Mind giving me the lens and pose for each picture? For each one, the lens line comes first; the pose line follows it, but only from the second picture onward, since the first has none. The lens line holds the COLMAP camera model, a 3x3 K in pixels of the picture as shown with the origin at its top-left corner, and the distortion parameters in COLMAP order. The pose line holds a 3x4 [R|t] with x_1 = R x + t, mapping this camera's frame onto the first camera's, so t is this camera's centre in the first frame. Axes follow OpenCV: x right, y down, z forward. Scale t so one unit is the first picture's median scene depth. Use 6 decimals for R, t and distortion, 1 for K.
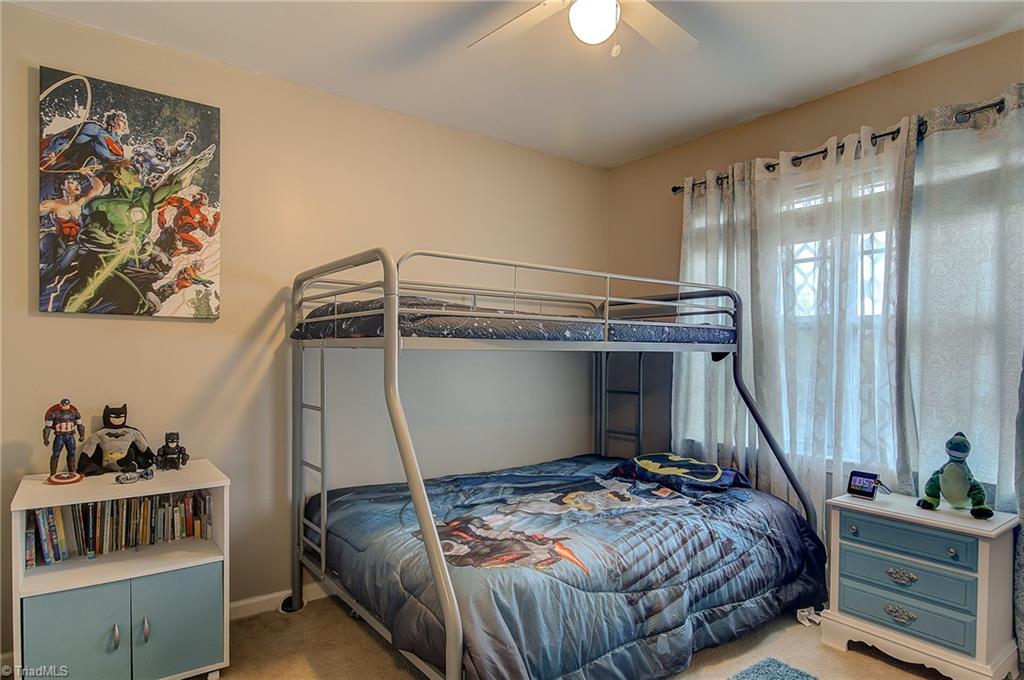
lens RADIAL K [[550.2, 0, 511.5], [0, 550.2, 355.3], [0, 0, 1]] dist [-0.001682, -0.001231]
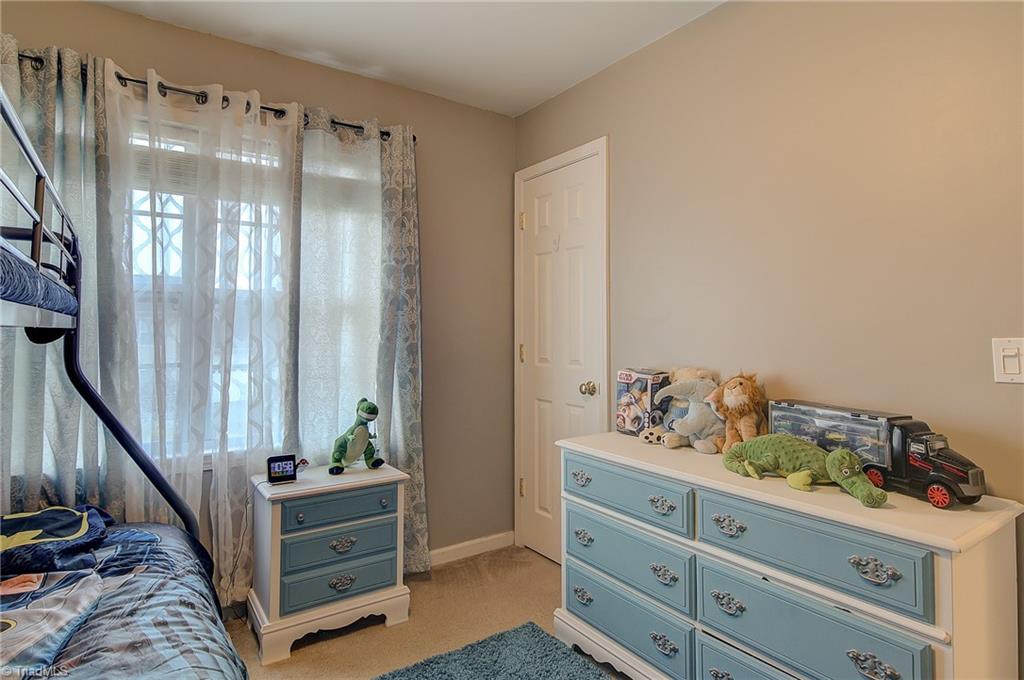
lens RADIAL K [[549.0, 0, 512.0], [0, 549.0, 307.5], [0, 0, 1]] dist [-0.000341, -0.000210]
pose [[0.052333, 0.037365, 0.997930, -0.284300], [0.002111, 0.999293, -0.037527, -0.006387], [-0.998627, 0.004070, 0.052217, 0.537187]]
